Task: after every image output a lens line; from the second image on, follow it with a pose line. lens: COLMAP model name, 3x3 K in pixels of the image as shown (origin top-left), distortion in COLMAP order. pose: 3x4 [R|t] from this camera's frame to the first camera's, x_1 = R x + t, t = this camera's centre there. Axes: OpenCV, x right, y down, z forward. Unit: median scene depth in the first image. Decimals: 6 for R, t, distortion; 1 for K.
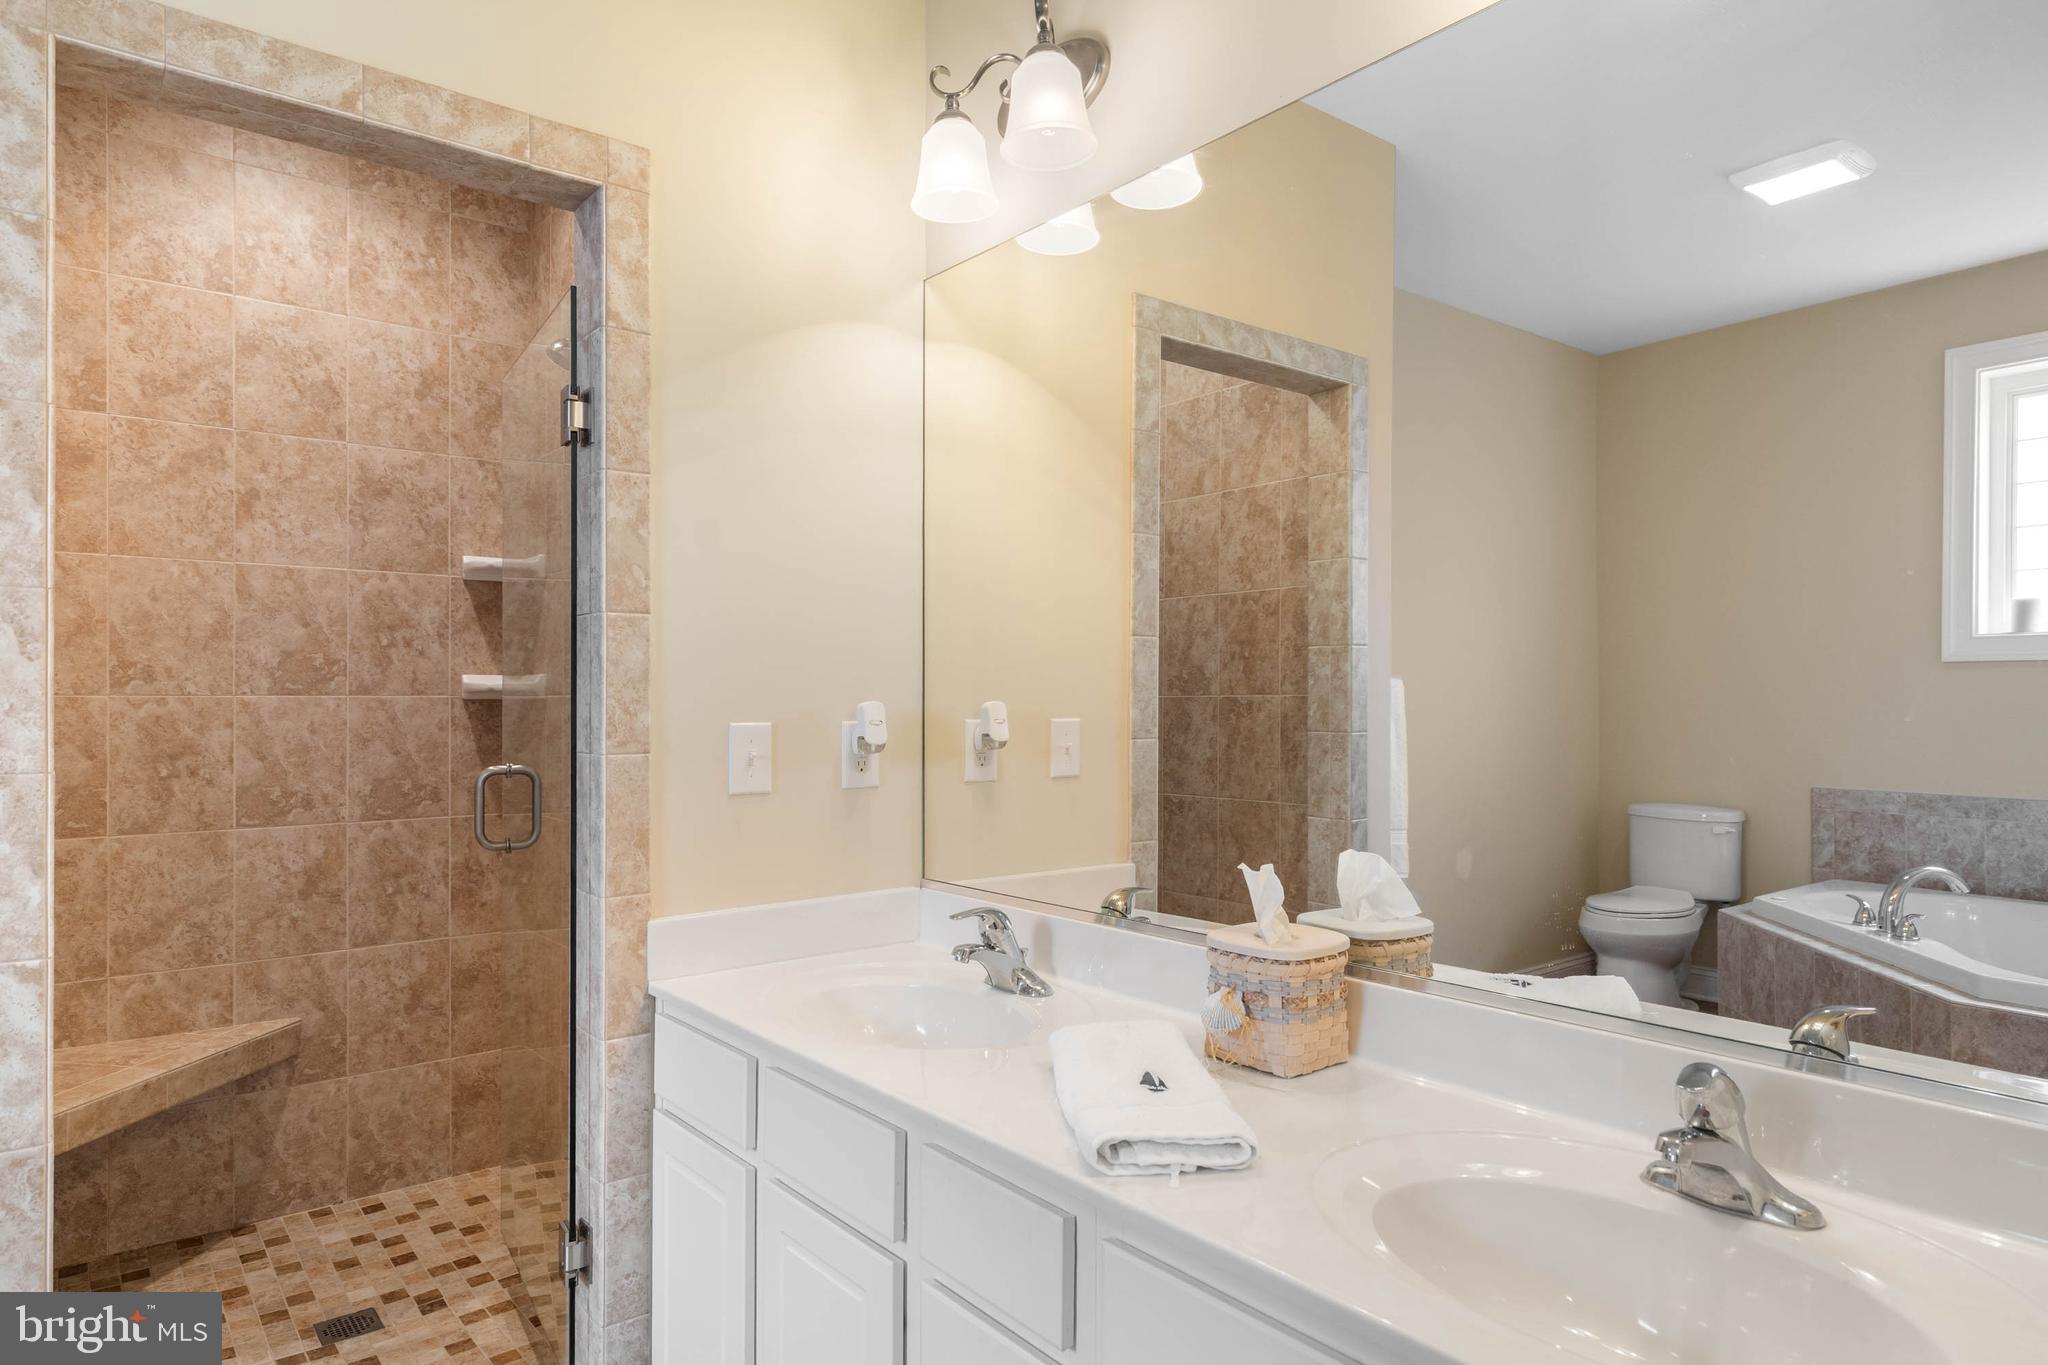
lens RADIAL K [[1224.4, 0, 1022.0], [0, 1224.4, 690.6], [0, 0, 1]] dist [-0.000335, 0.000355]
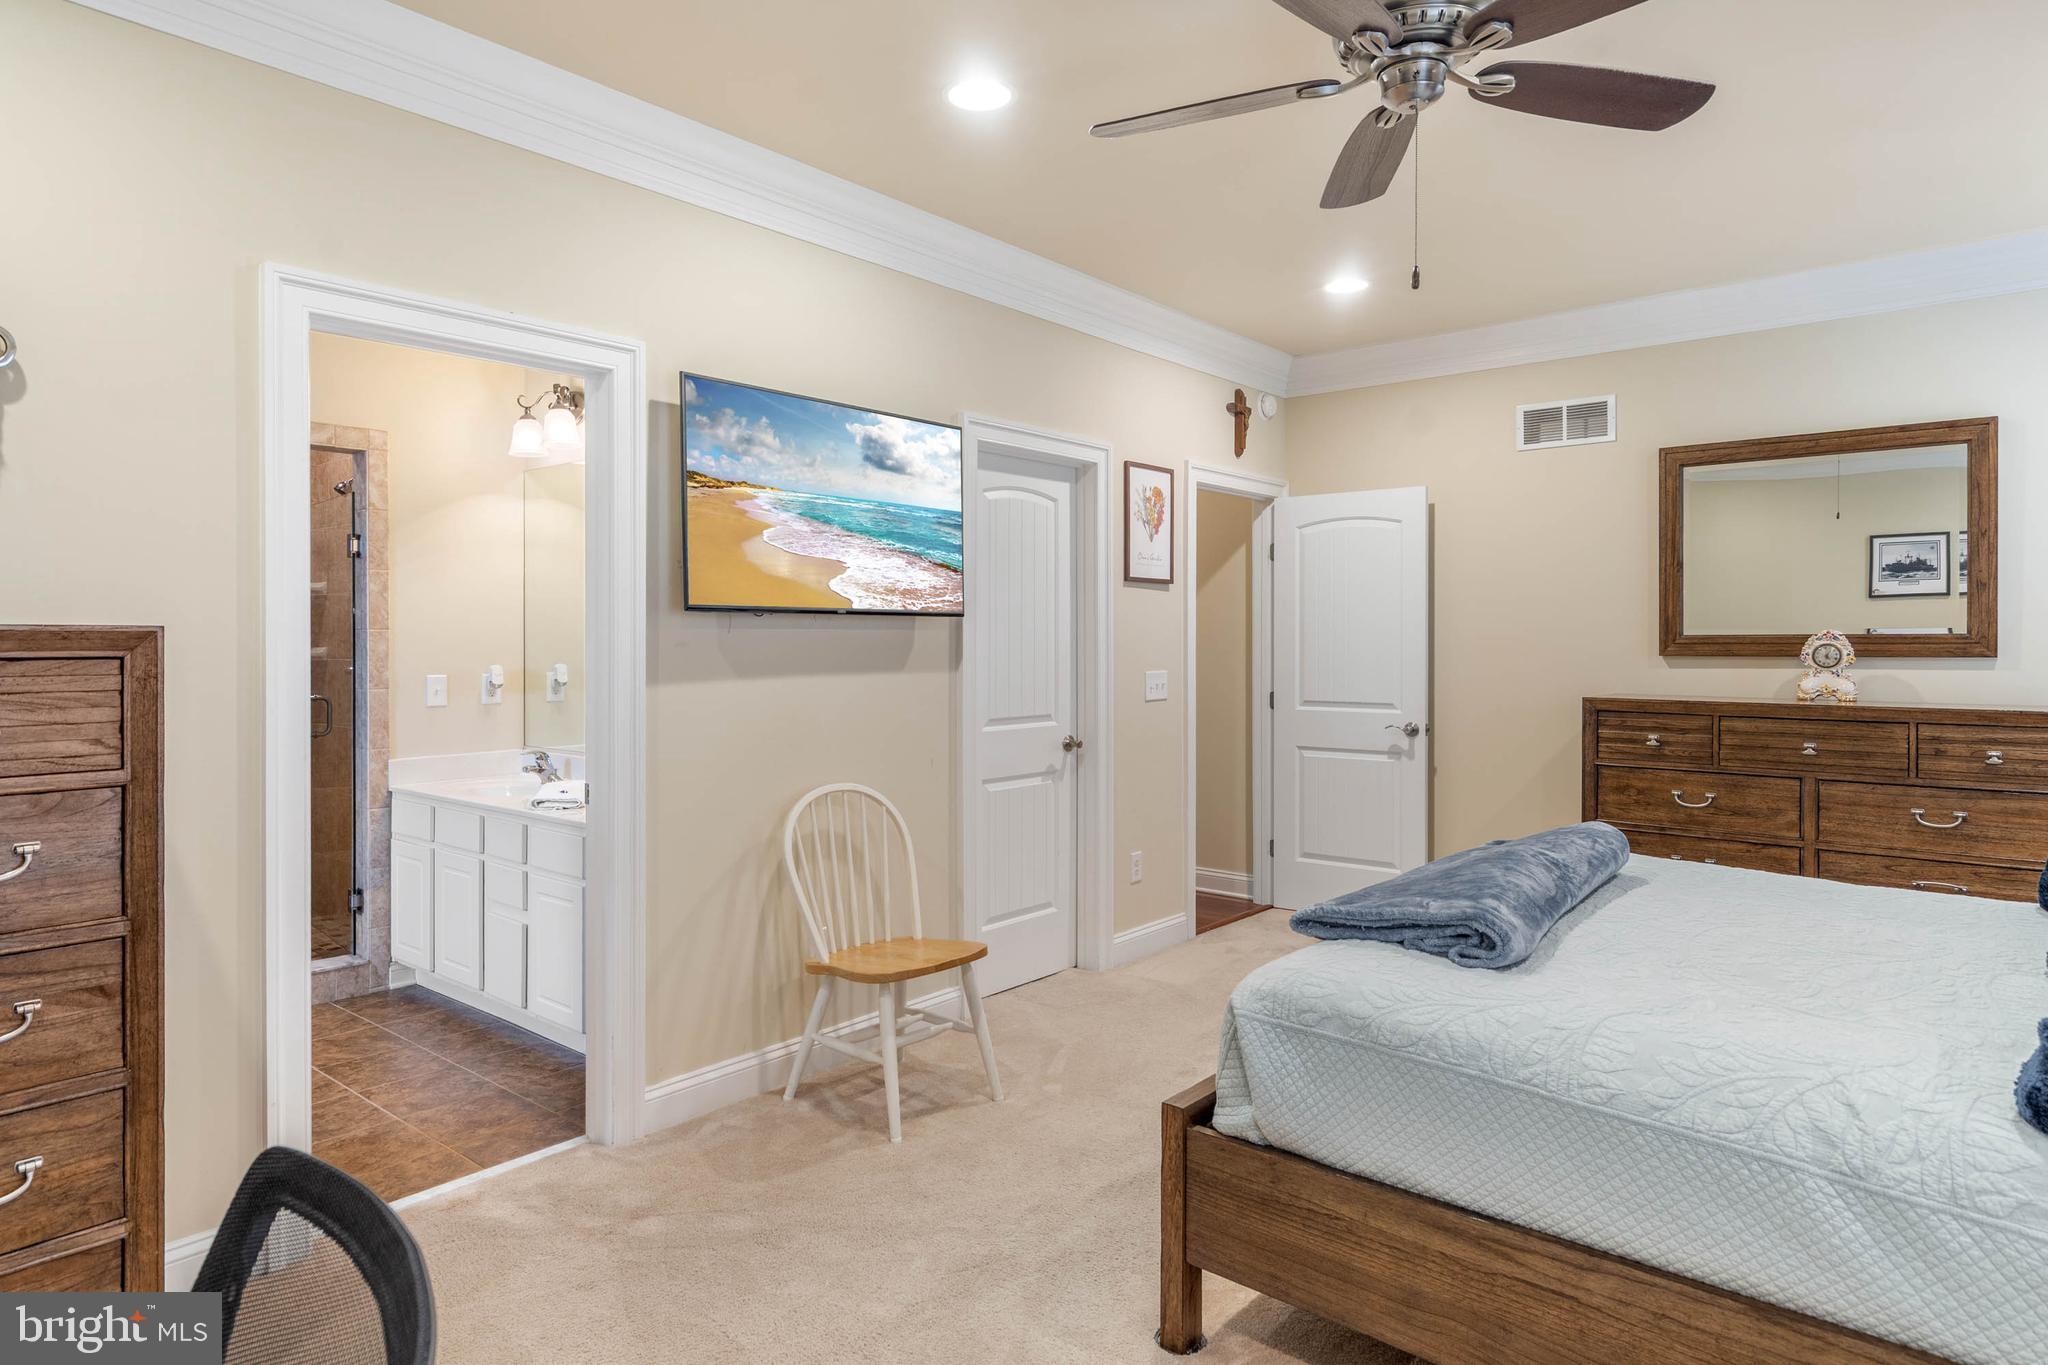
lens RADIAL K [[1199.6, 0, 1027.6], [0, 1199.6, 641.8], [0, 0, 1]] dist [0.000890, 0.000332]
pose [[0.979101, 0.000406, 0.203374, 0.432315], [-0.003123, 0.999910, 0.013041, -0.074417], [-0.203351, -0.013404, 0.979014, -1.519113]]
